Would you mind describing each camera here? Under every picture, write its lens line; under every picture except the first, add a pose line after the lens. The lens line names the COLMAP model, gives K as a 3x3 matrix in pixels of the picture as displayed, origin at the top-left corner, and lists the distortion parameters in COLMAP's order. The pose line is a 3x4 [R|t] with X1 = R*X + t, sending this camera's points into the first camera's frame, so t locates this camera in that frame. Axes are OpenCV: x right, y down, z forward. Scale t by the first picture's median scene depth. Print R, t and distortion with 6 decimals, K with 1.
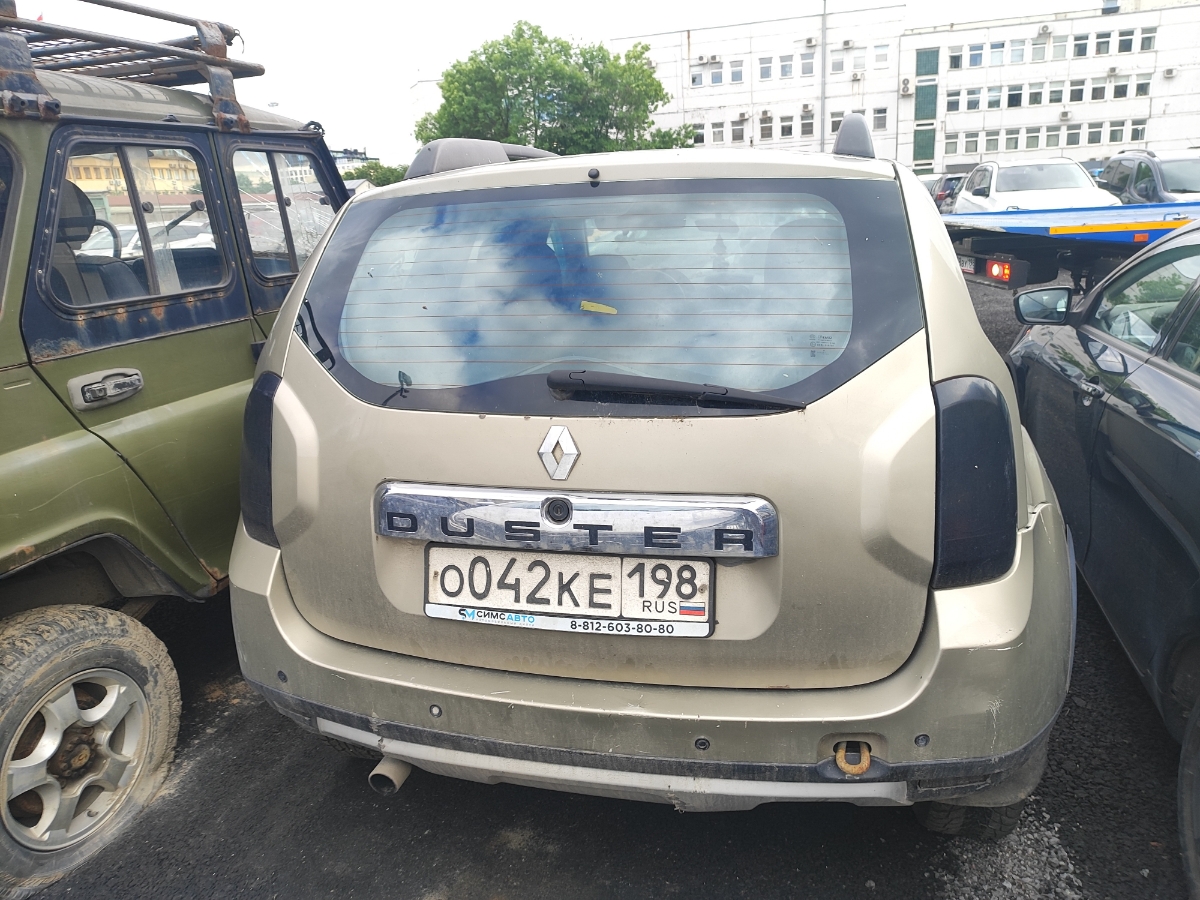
lens RADIAL K [[860.0, 0, 595.2], [0, 860.0, 453.2], [0, 0, 1]] dist [-0.006764, -0.008151]
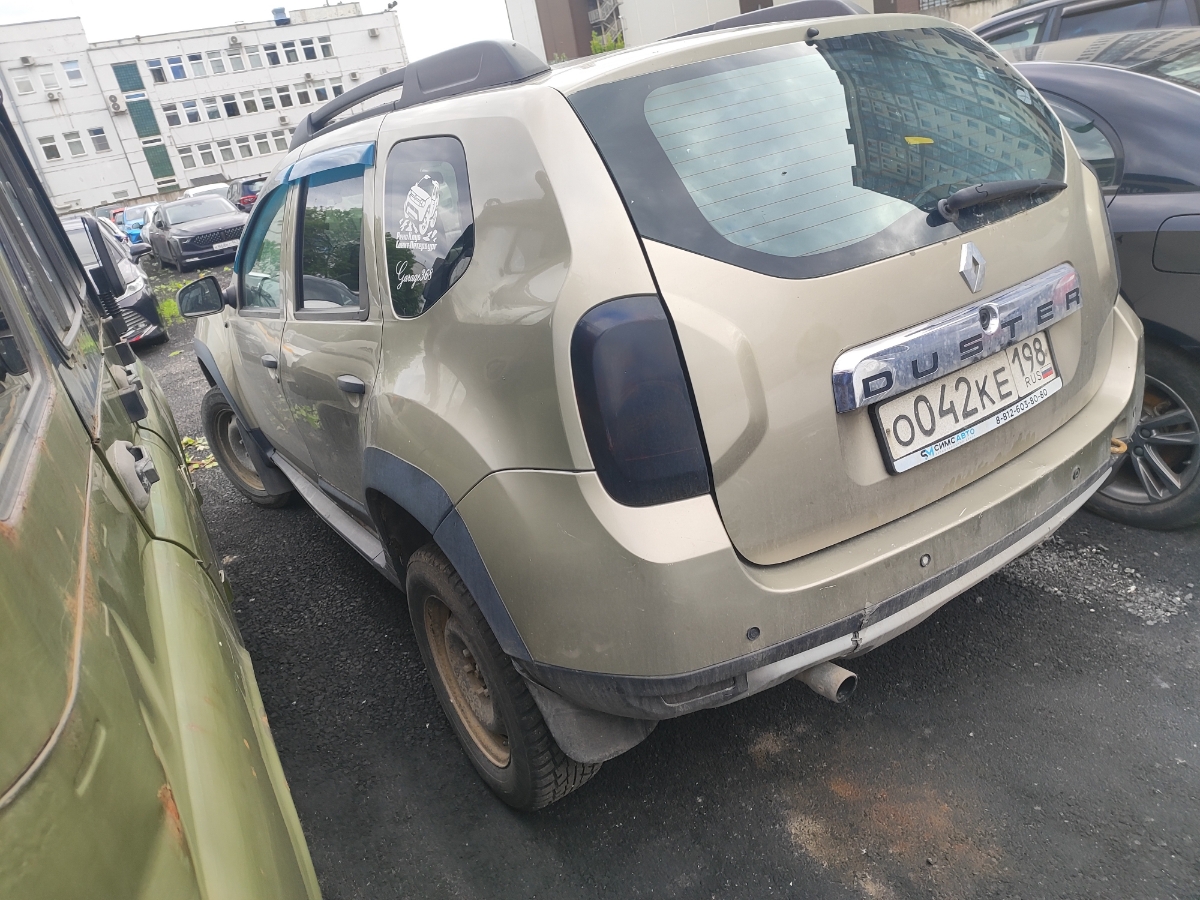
lens RADIAL K [[860.0, 0, 598.7], [0, 860.0, 448.7], [0, 0, 1]] dist [-0.006764, -0.008151]
pose [[0.698056, -0.340899, 0.629687, -1.089027], [0.347973, 0.930078, 0.117769, -0.076121], [-0.625805, 0.136904, 0.767871, 0.471879]]
